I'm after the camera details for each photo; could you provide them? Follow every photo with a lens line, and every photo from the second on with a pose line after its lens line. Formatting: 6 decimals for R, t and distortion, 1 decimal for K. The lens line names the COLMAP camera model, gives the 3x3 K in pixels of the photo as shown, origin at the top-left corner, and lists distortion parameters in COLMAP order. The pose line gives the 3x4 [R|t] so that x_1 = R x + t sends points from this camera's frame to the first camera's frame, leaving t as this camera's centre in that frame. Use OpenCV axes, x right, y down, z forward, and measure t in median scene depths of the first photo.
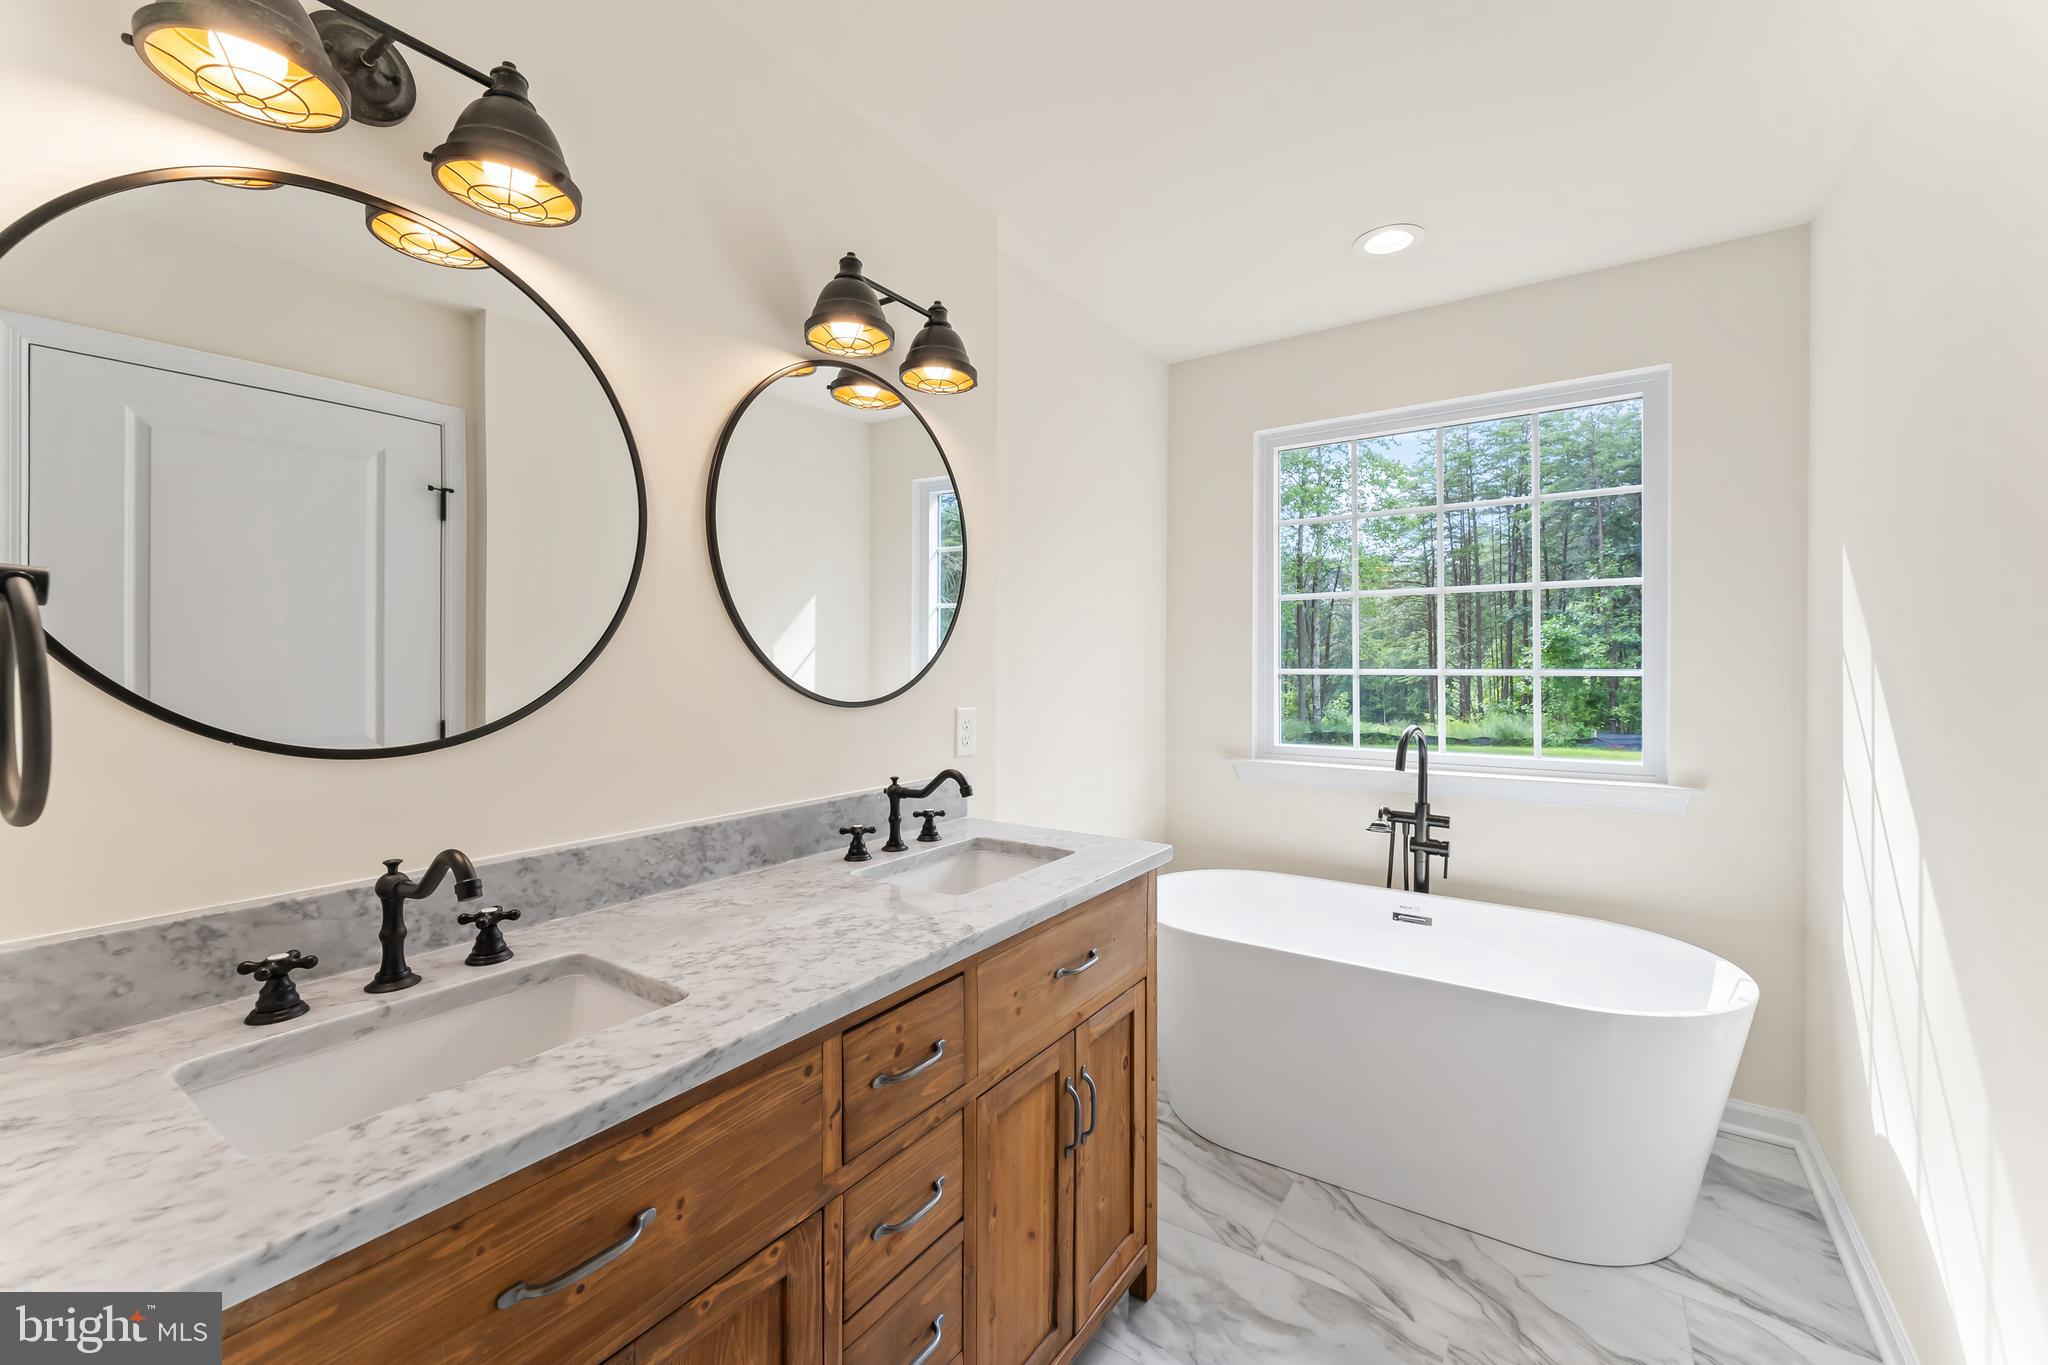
lens RADIAL K [[825.7, 0, 1025.2], [0, 825.7, 666.8], [0, 0, 1]] dist [0.000316, -0.000416]
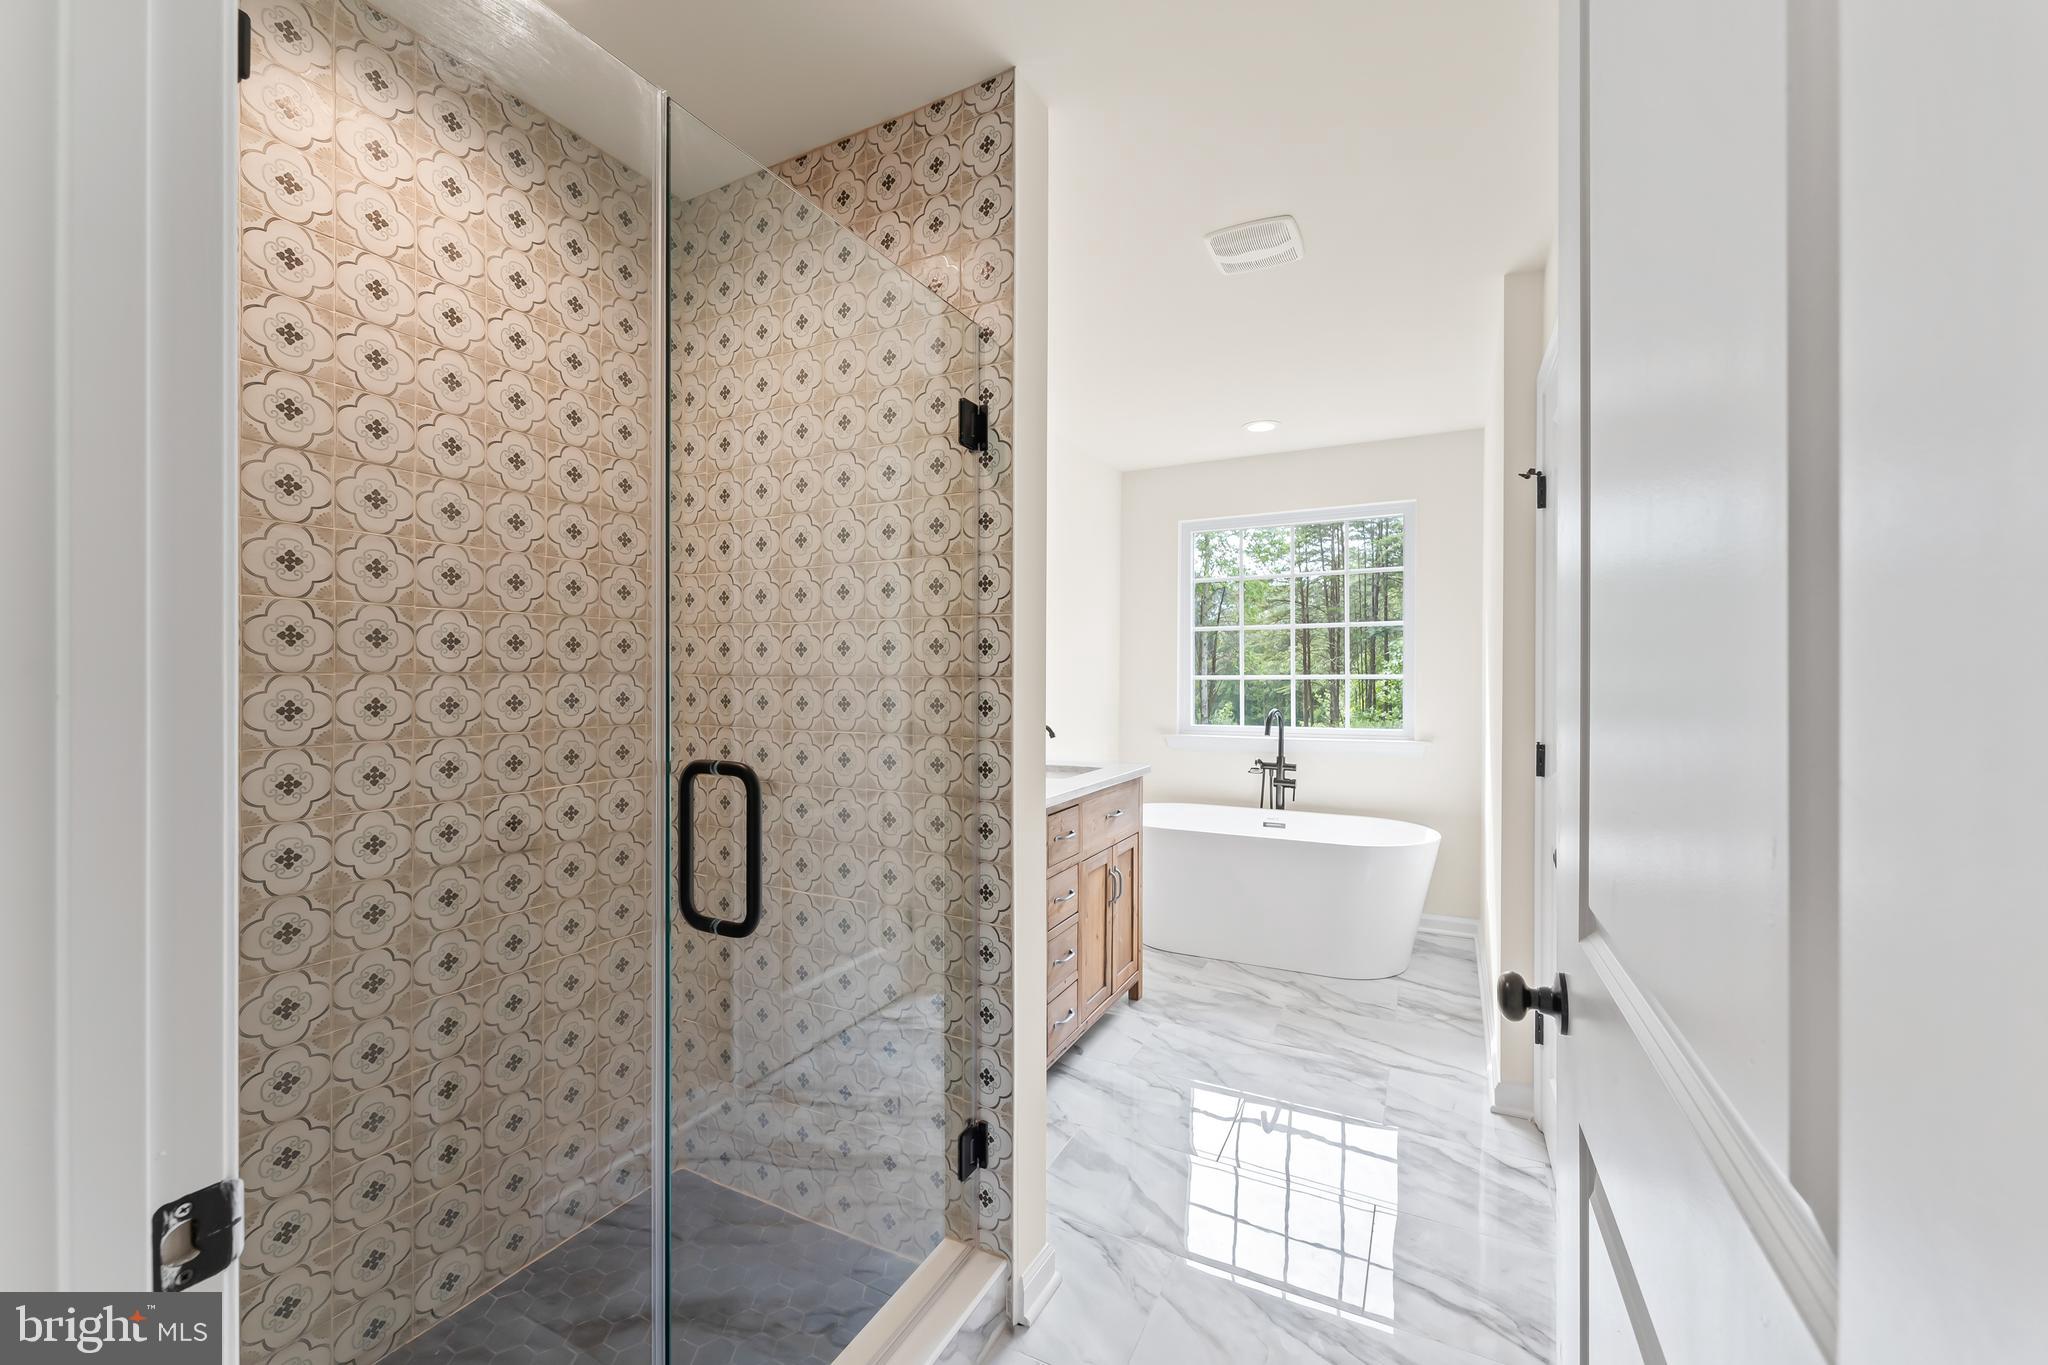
lens RADIAL K [[825.7, 0, 1019.7], [0, 825.7, 685.3], [0, 0, 1]] dist [0.000316, -0.000416]
pose [[0.992623, -0.000291, 0.121245, -0.230499], [-0.000637, 0.999971, 0.007618, 0.011144], [-0.121244, -0.007639, 0.992593, -0.559176]]
